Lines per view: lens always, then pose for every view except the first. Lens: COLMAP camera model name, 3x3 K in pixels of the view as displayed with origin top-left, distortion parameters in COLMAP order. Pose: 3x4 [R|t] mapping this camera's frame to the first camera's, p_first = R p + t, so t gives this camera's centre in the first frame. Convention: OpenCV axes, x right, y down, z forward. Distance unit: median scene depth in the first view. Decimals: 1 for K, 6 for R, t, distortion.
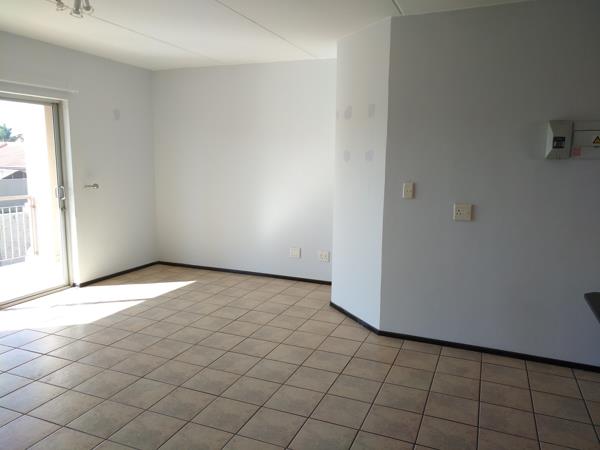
lens RADIAL K [[461.1, 0, 300.0], [0, 461.1, 225.0], [0, 0, 1]] dist [0.040427, 0.000166]
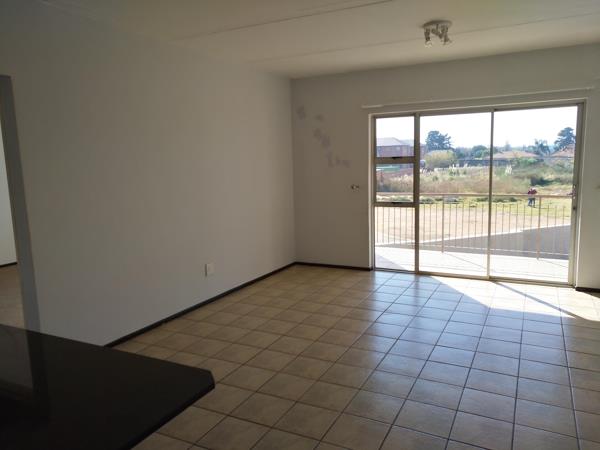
lens RADIAL K [[467.1, 0, 302.6], [0, 467.1, 243.5], [0, 0, 1]] dist [0.034061, -0.000862]
pose [[-0.077928, 0.175351, -0.981417, 0.563739], [-0.122976, 0.975202, 0.184005, -0.078648], [0.989345, 0.135030, -0.054431, 0.497139]]
